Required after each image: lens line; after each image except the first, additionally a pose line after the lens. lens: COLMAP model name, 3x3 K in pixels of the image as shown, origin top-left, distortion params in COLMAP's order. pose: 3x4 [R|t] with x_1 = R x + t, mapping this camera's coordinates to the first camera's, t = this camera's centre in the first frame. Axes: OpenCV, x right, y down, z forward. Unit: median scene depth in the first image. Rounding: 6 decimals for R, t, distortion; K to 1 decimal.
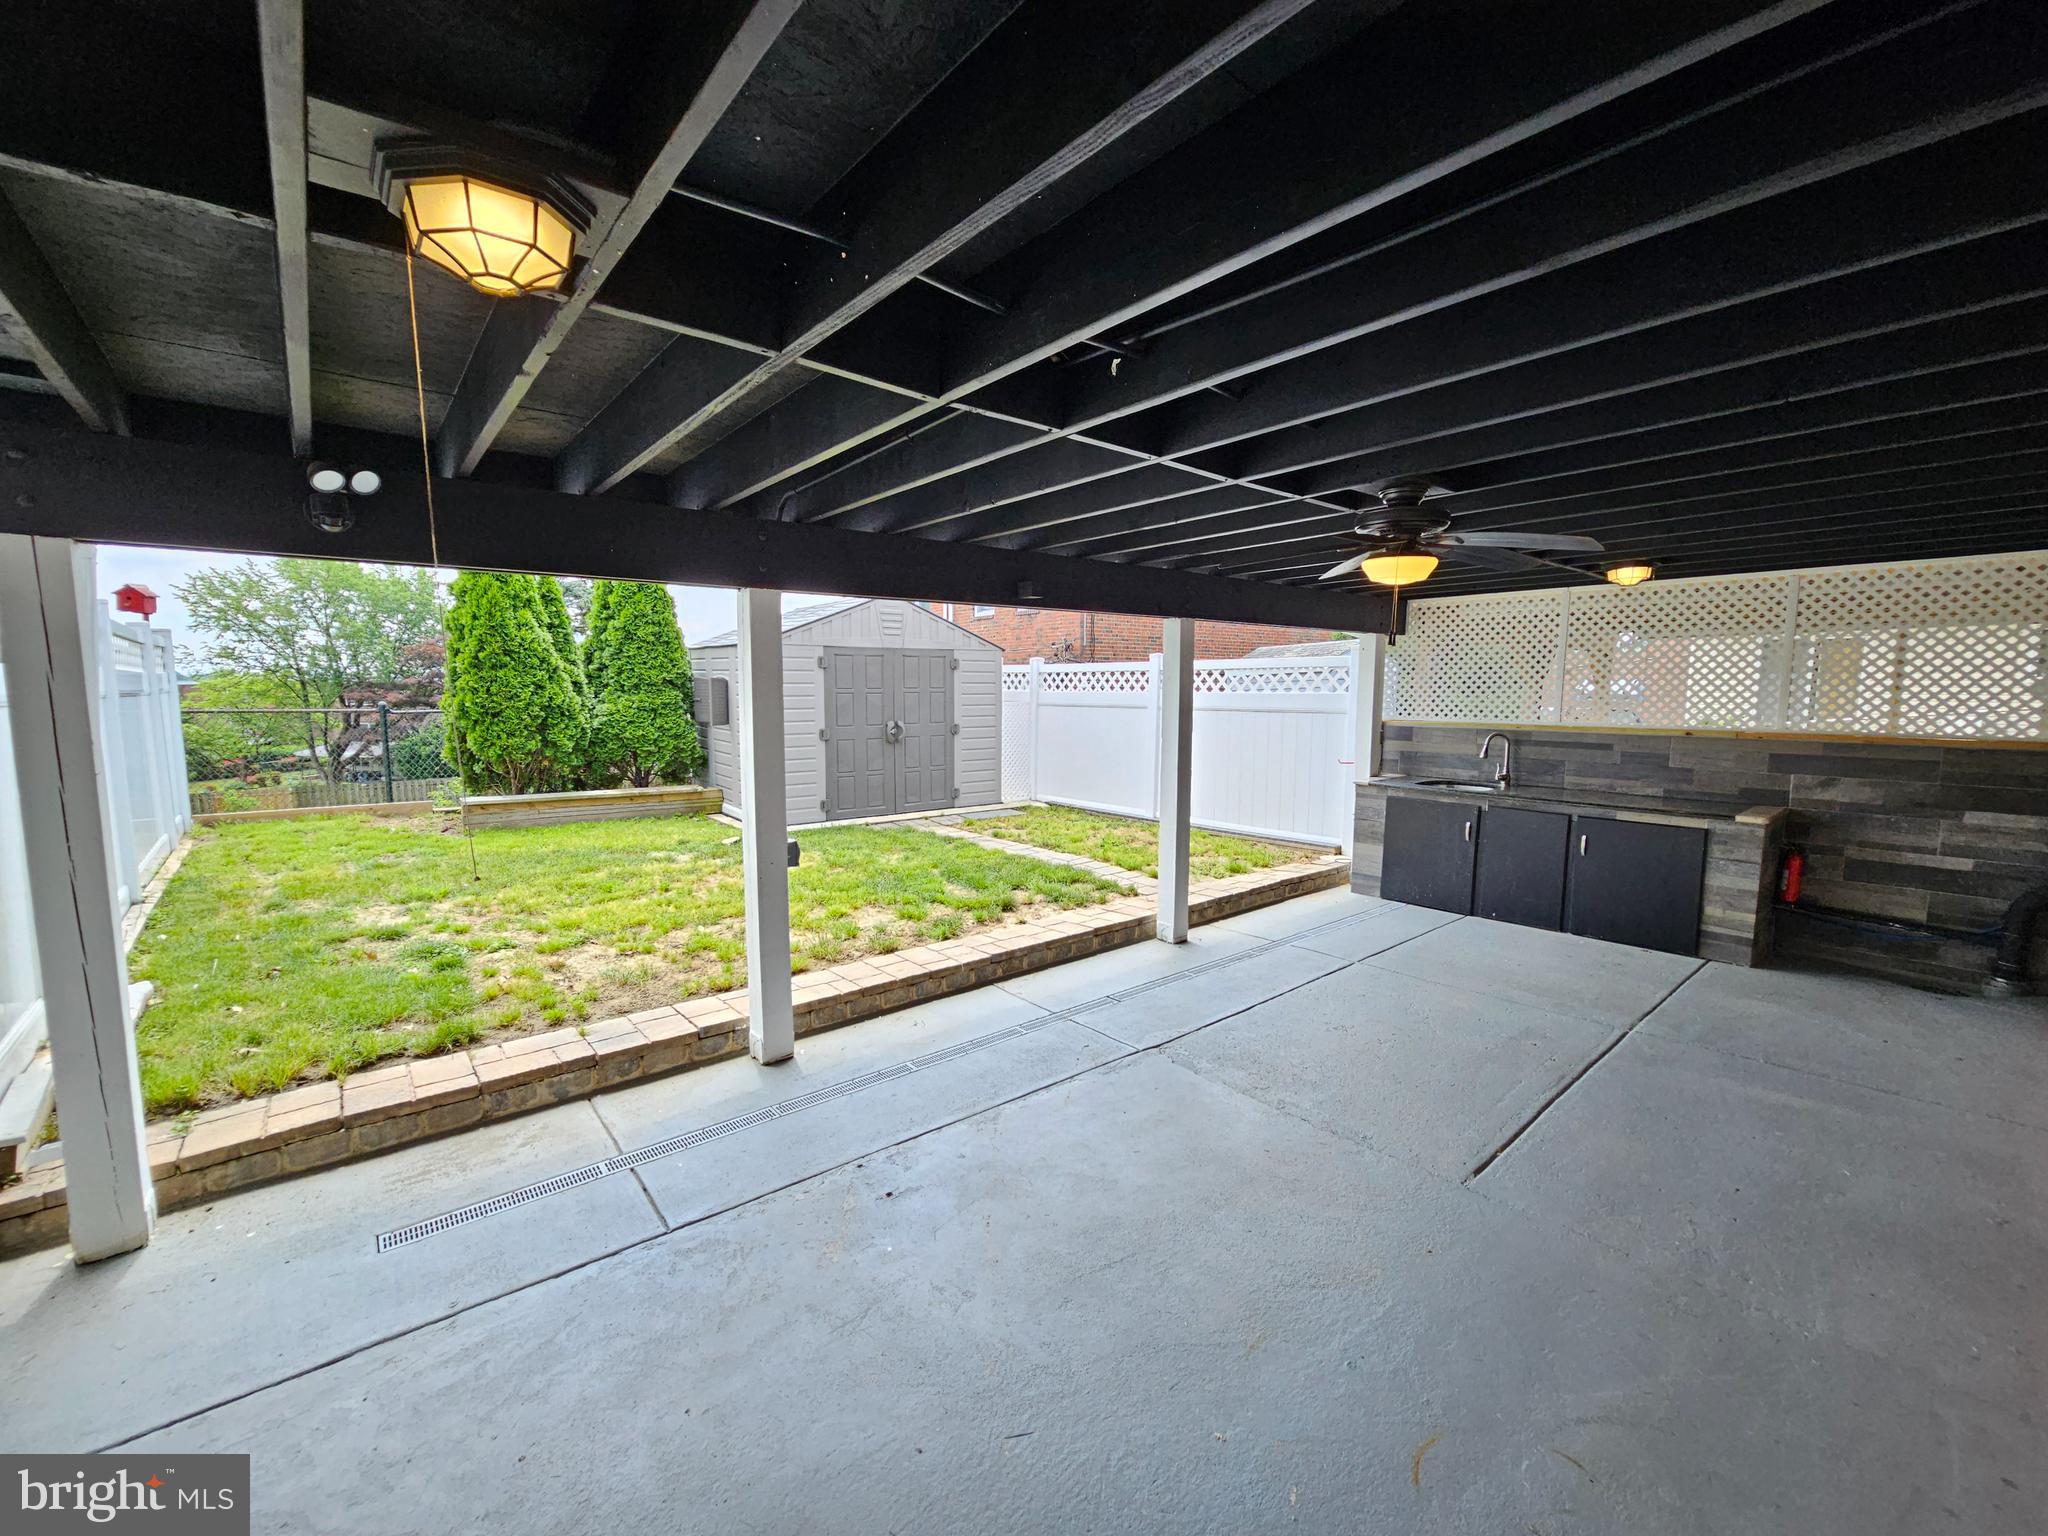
lens RADIAL K [[837.6, 0, 1010.6], [0, 837.6, 780.8], [0, 0, 1]] dist [0.000732, -0.000657]
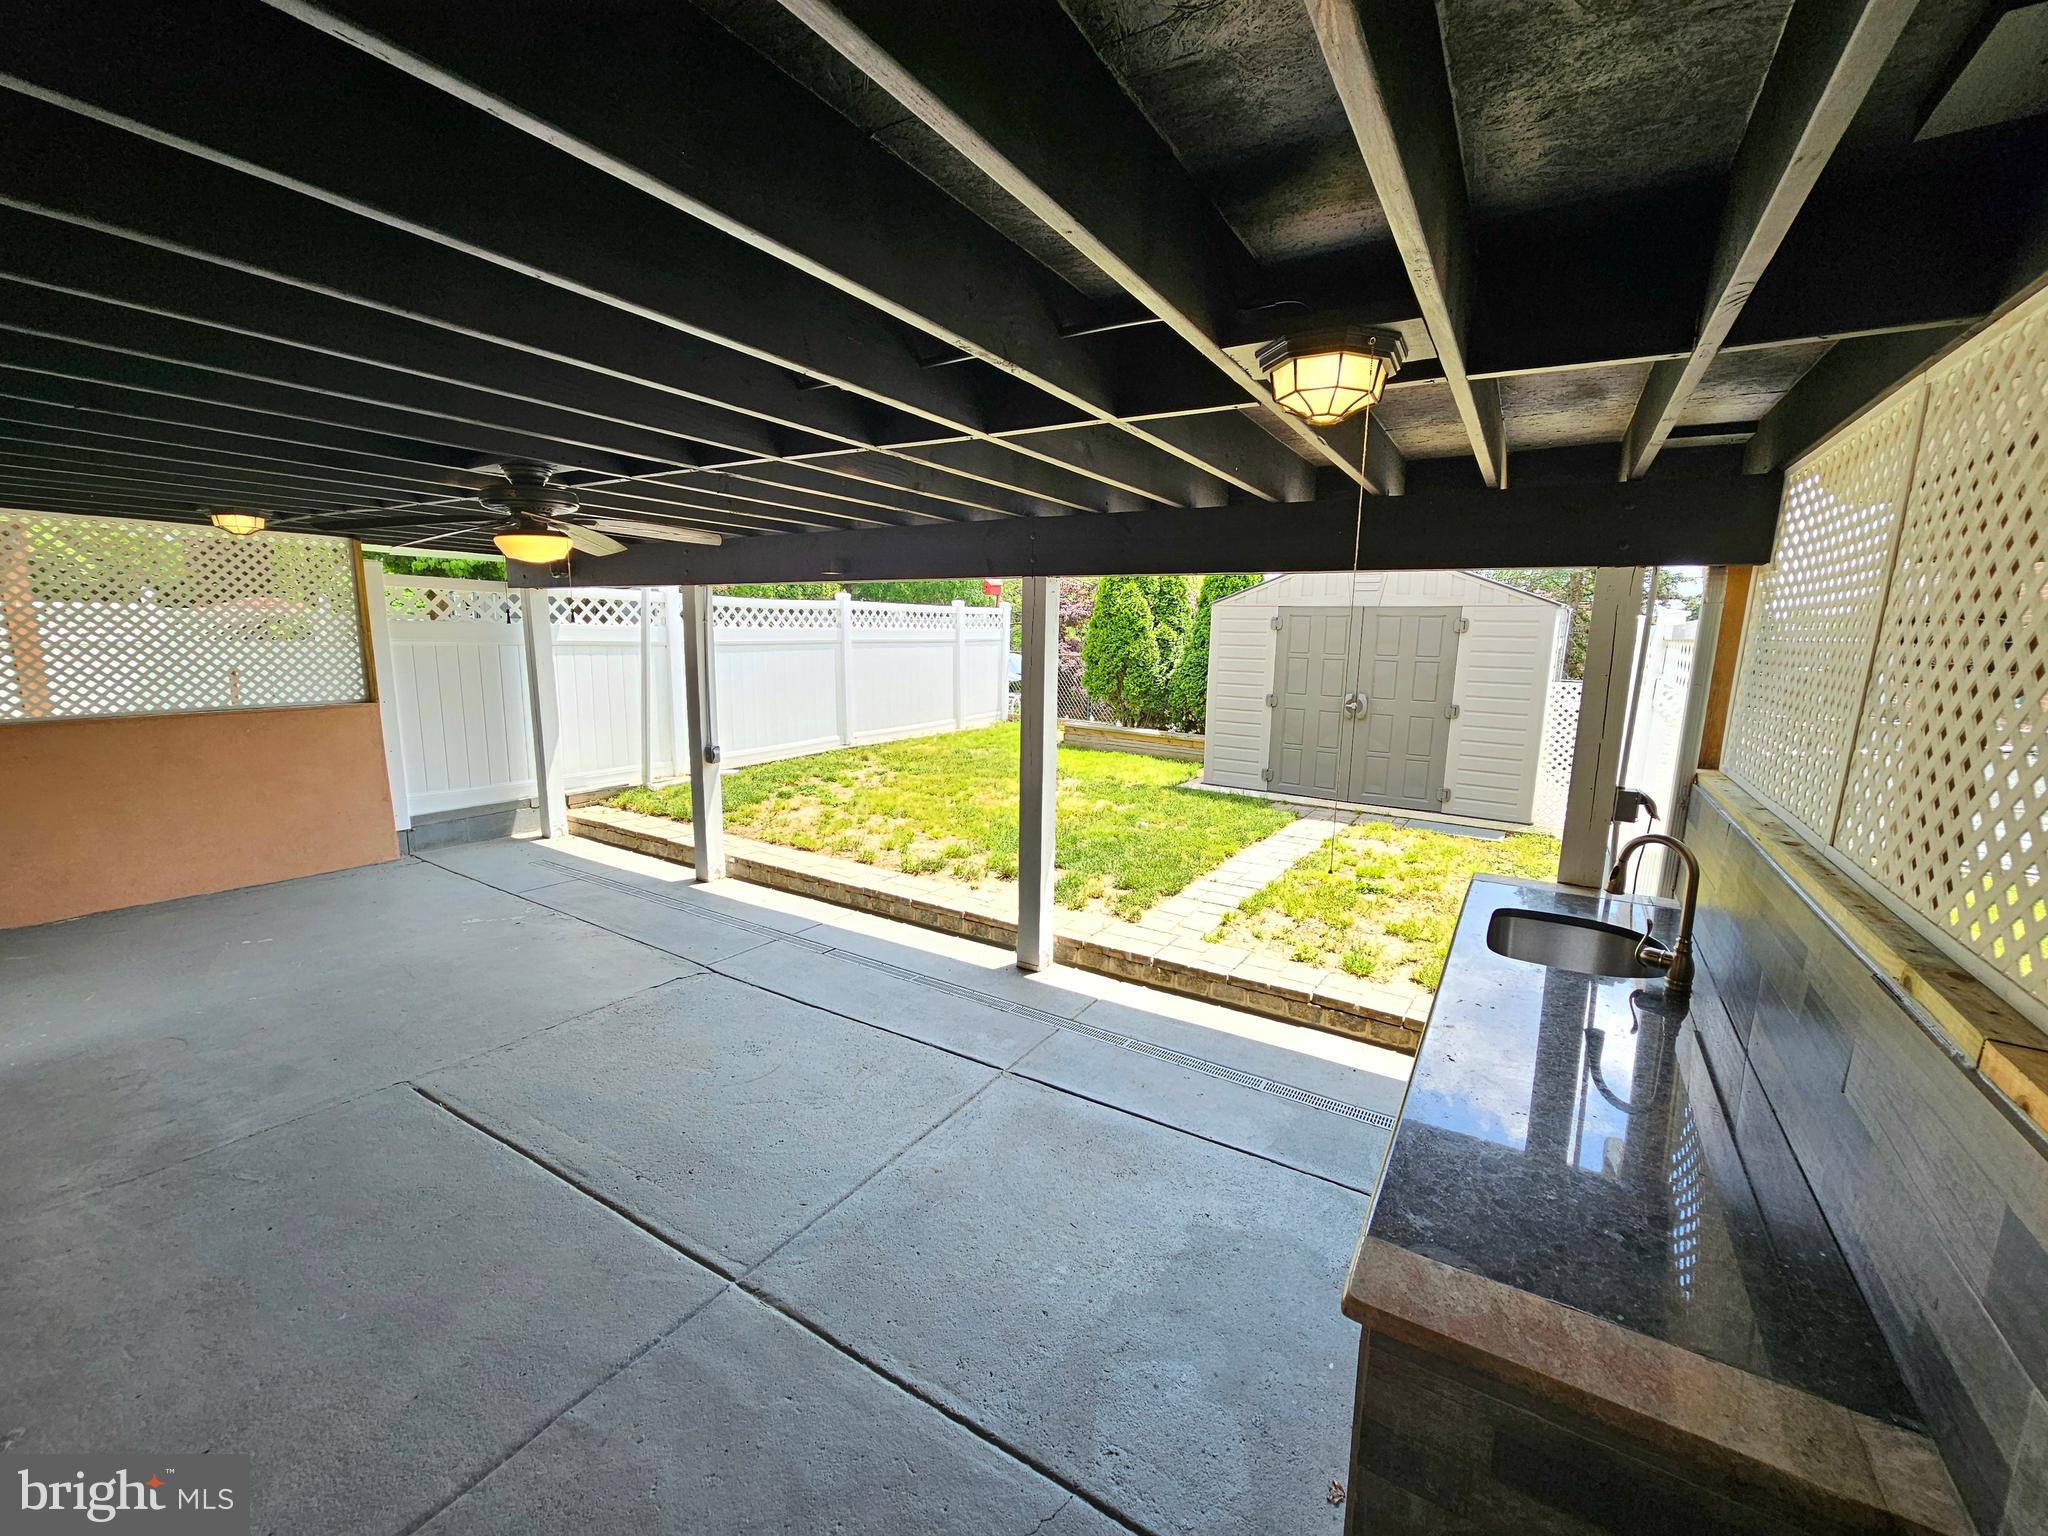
lens RADIAL K [[837.6, 0, 1013.3], [0, 837.6, 766.5], [0, 0, 1]] dist [0.000732, -0.000657]
pose [[0.315494, 0.156963, -0.935856, 1.034222], [-0.127537, 0.984291, 0.122091, -0.109936], [0.940318, 0.080837, 0.330557, 0.781209]]
